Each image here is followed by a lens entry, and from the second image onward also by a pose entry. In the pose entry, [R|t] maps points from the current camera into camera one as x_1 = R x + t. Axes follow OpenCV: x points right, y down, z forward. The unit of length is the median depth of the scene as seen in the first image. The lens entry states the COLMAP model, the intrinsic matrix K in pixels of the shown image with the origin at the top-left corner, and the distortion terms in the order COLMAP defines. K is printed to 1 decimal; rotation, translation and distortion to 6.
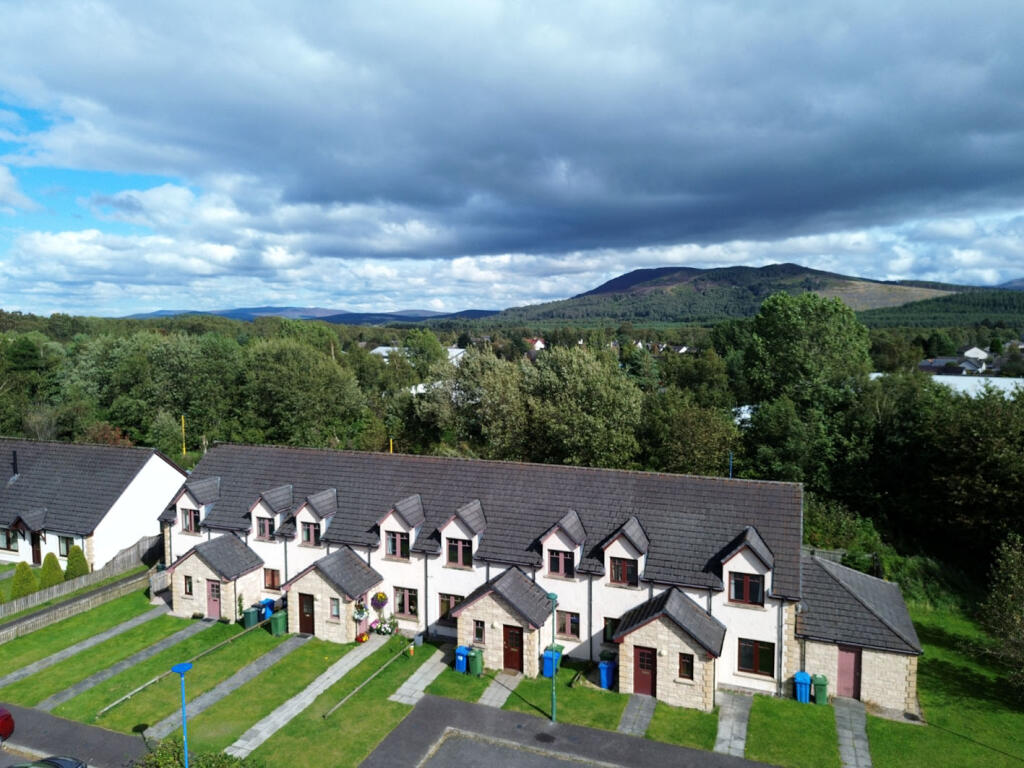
lens RADIAL K [[725.1, 0, 512.7], [0, 725.1, 381.4], [0, 0, 1]] dist [0.047317, -0.040779]
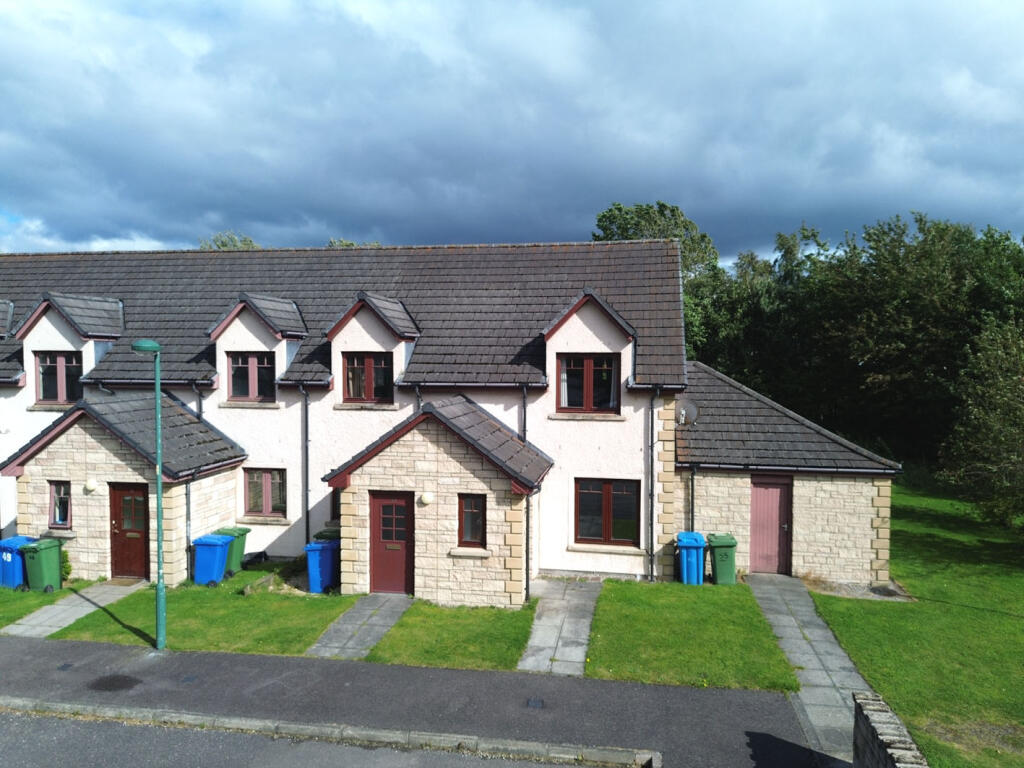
lens RADIAL K [[725.1, 0, 513.3], [0, 725.1, 380.3], [0, 0, 1]] dist [0.047317, -0.040779]
pose [[0.980555, -0.002529, 0.196229, 0.163979], [0.010886, 0.999078, -0.041522, 0.306339], [-0.195943, 0.042851, 0.979679, 0.497685]]
